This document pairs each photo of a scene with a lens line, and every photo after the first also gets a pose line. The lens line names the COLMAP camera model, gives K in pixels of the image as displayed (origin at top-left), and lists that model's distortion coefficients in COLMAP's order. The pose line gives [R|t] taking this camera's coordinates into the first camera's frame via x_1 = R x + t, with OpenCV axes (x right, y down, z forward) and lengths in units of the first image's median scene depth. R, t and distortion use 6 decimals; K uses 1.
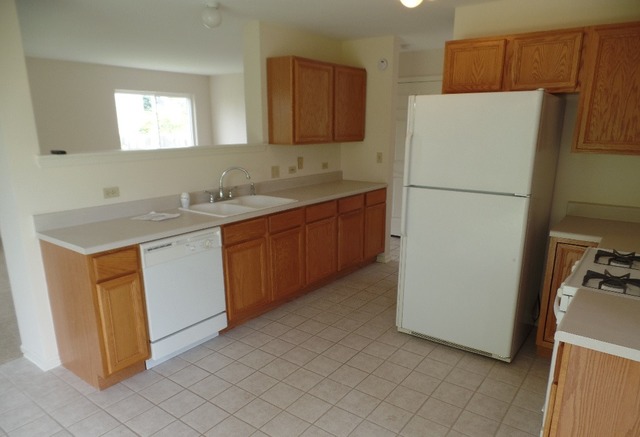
lens RADIAL K [[442.5, 0, 321.6], [0, 442.5, 245.6], [0, 0, 1]] dist [0.010445, -0.000913]
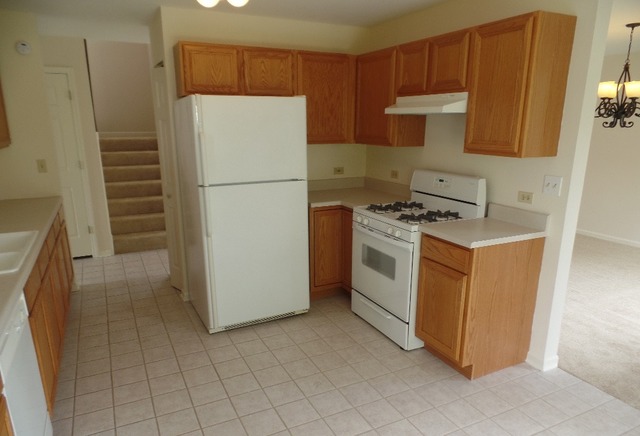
lens RADIAL K [[442.5, 0, 321.6], [0, 442.5, 245.1], [0, 0, 1]] dist [0.010445, -0.000913]
pose [[0.456759, -0.244871, 0.855225, -0.580925], [0.241953, 0.959323, 0.145455, -0.091031], [-0.856055, 0.140487, 0.497427, 0.308225]]
